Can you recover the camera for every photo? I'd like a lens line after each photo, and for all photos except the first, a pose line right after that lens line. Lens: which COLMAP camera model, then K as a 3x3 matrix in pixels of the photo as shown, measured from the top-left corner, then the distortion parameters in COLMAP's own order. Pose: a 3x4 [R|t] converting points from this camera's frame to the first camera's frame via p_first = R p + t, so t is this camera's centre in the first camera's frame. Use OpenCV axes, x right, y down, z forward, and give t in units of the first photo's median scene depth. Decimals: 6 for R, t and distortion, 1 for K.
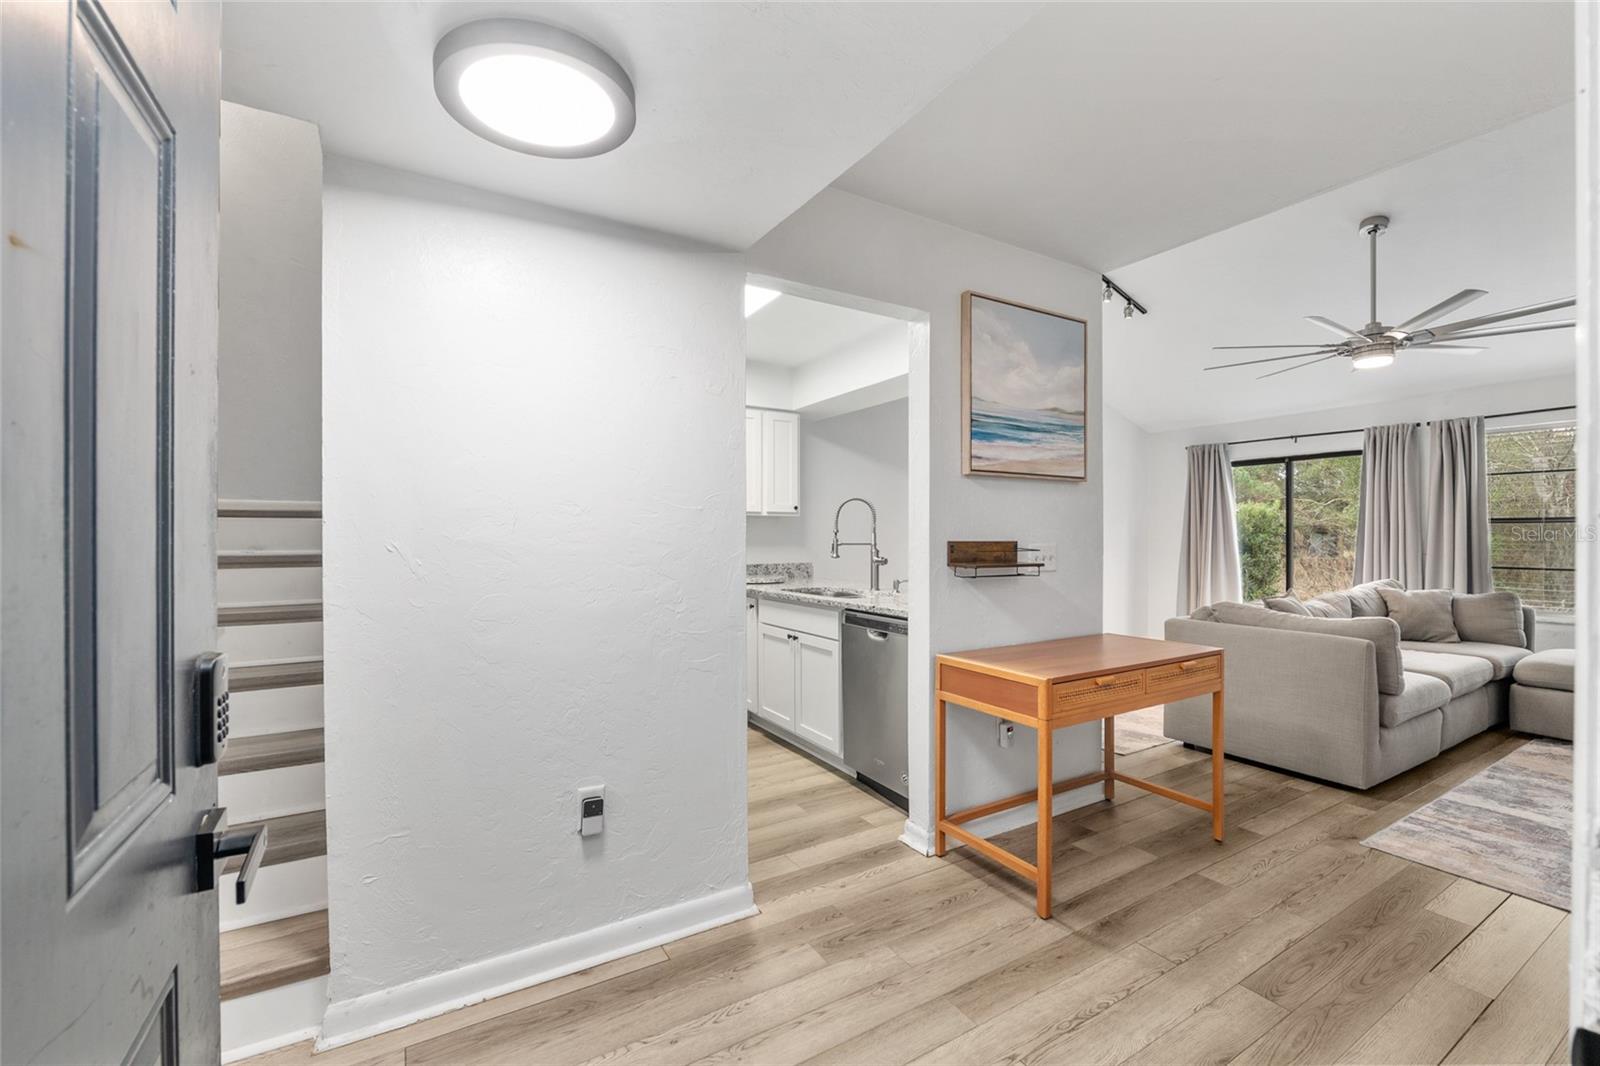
lens RADIAL K [[672.3, 0, 799.1], [0, 672.3, 540.1], [0, 0, 1]] dist [-0.017478, -0.000096]
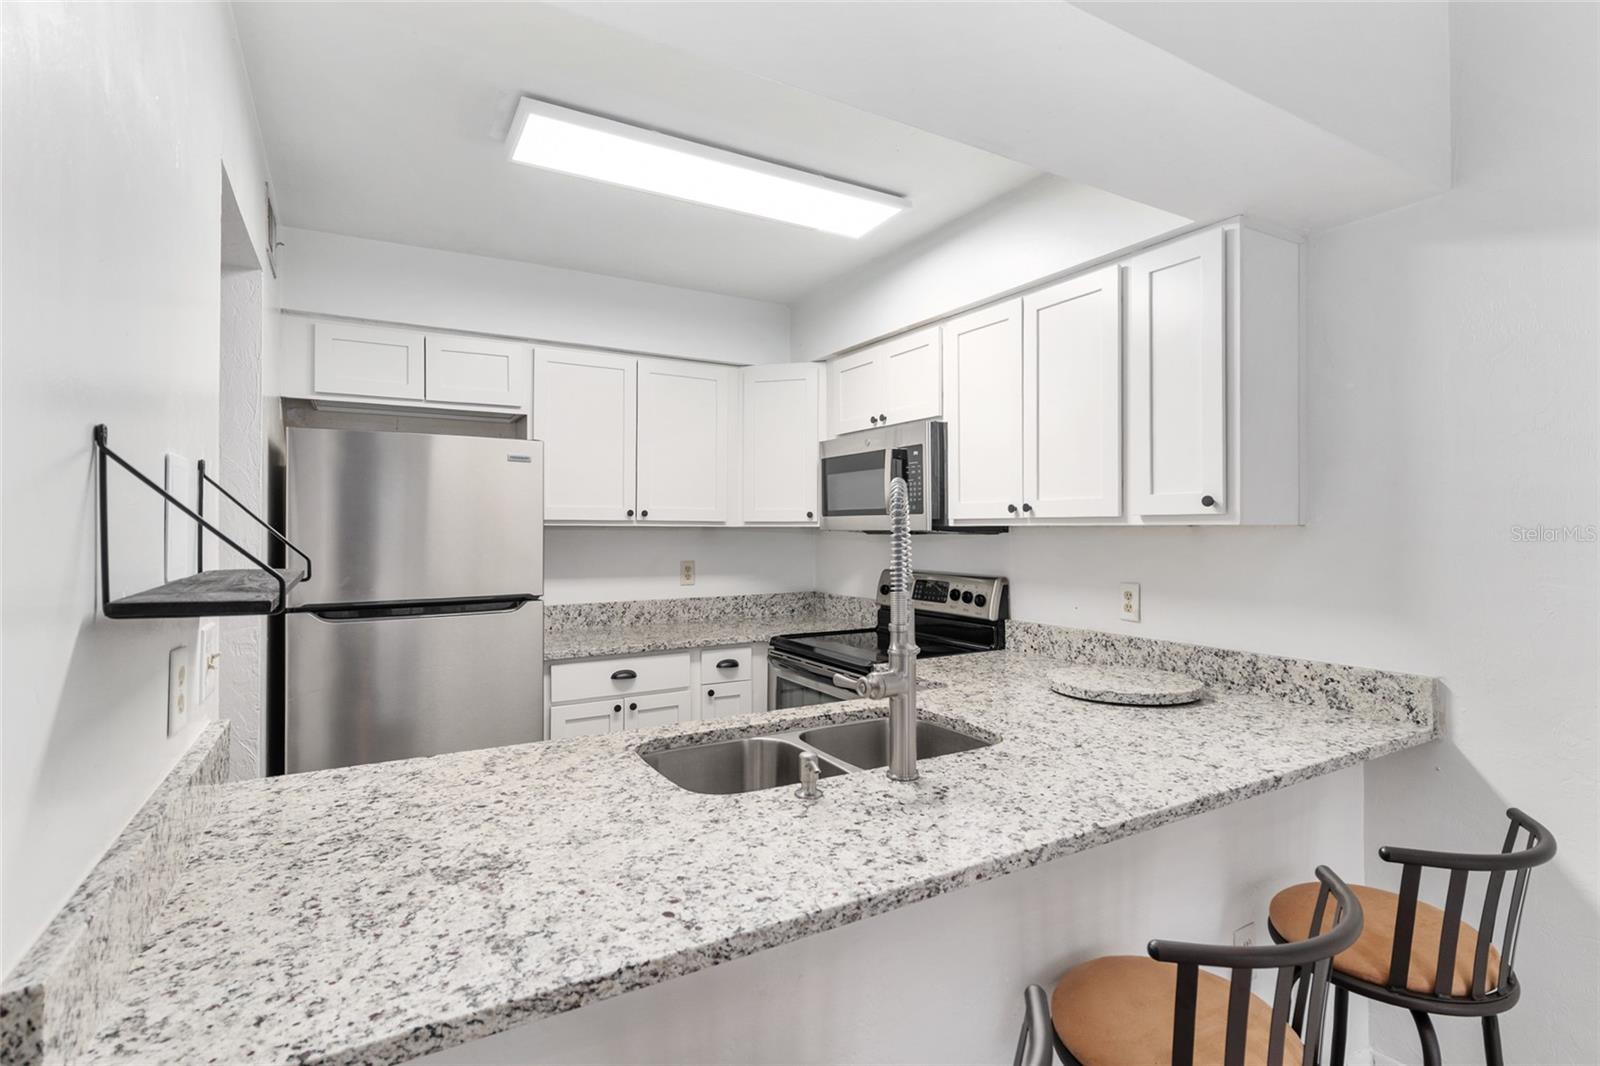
lens RADIAL K [[775.3, 0, 800.0], [0, 775.3, 533.0], [0, 0, 1]] dist [-0.000613, -0.000179]
pose [[-0.013675, 0.007686, -0.999877, 0.358580], [-0.005951, 0.999952, 0.007768, -0.030651], [0.999889, 0.006056, -0.013629, 0.725060]]
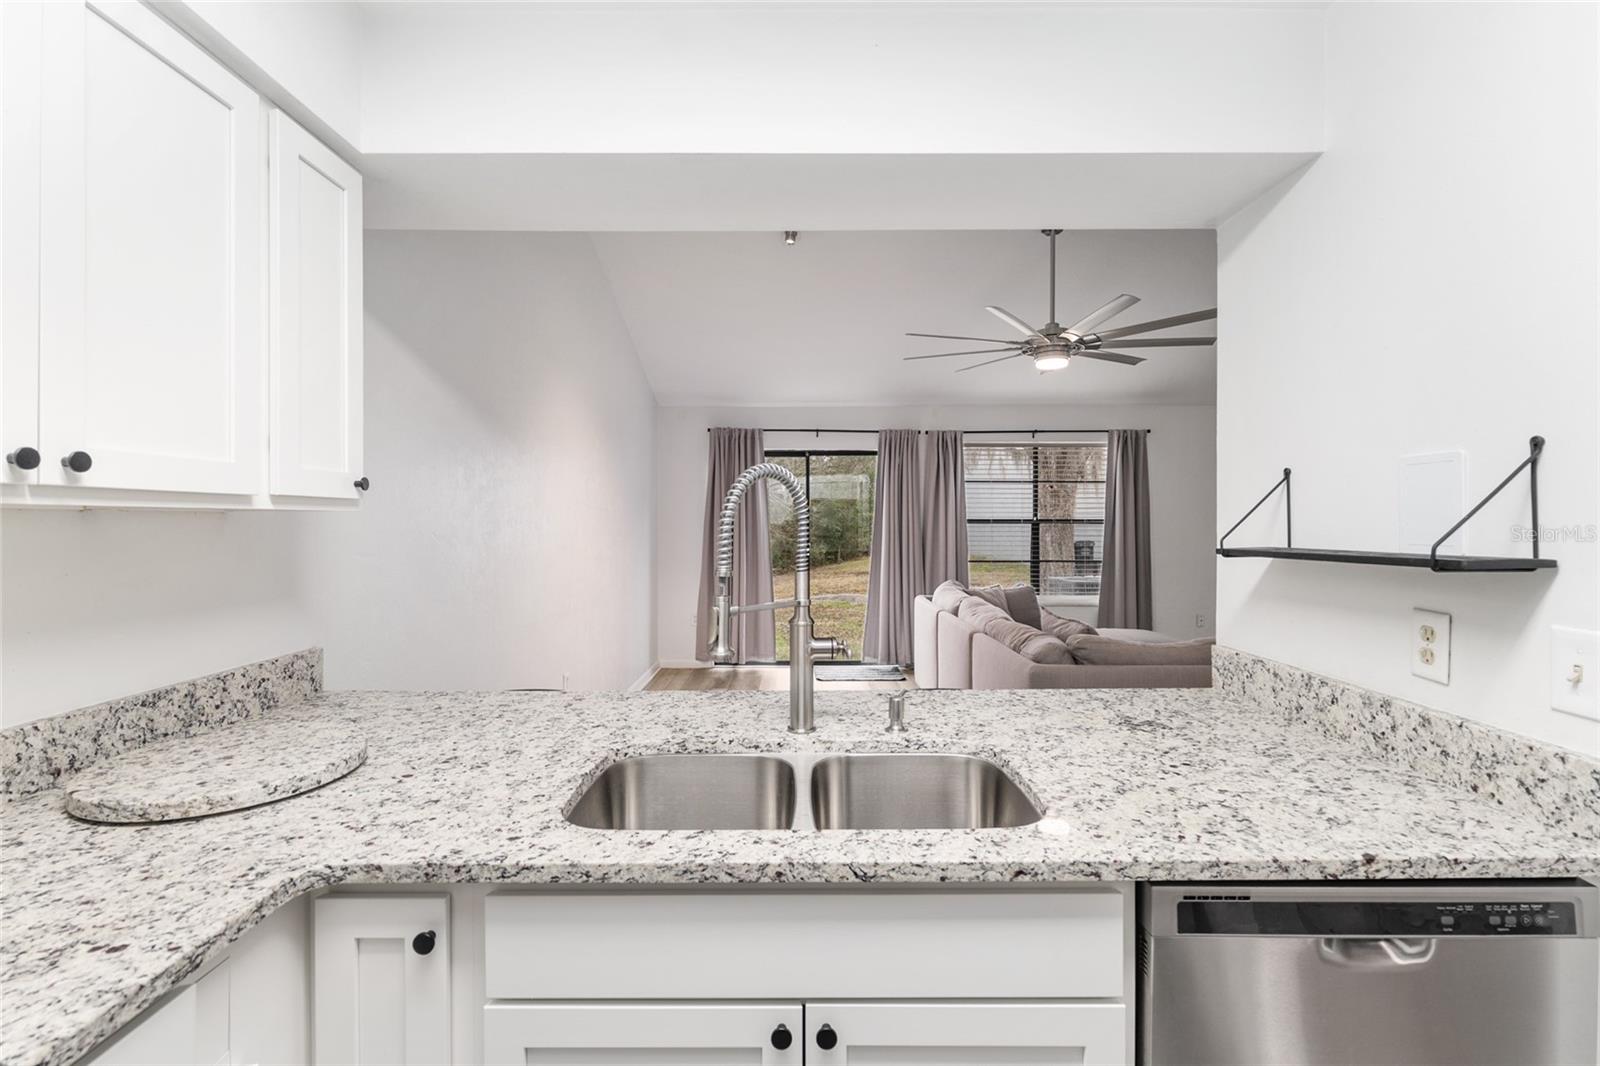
lens RADIAL K [[700.5, 0, 800.0], [0, 700.5, 533.0], [0, 0, 1]] dist [-0.003025, -0.000436]
pose [[0.512249, -0.013920, 0.858724, -0.156824], [0.005798, 0.999902, 0.012749, -0.026443], [-0.858818, -0.001552, 0.512279, 0.613575]]
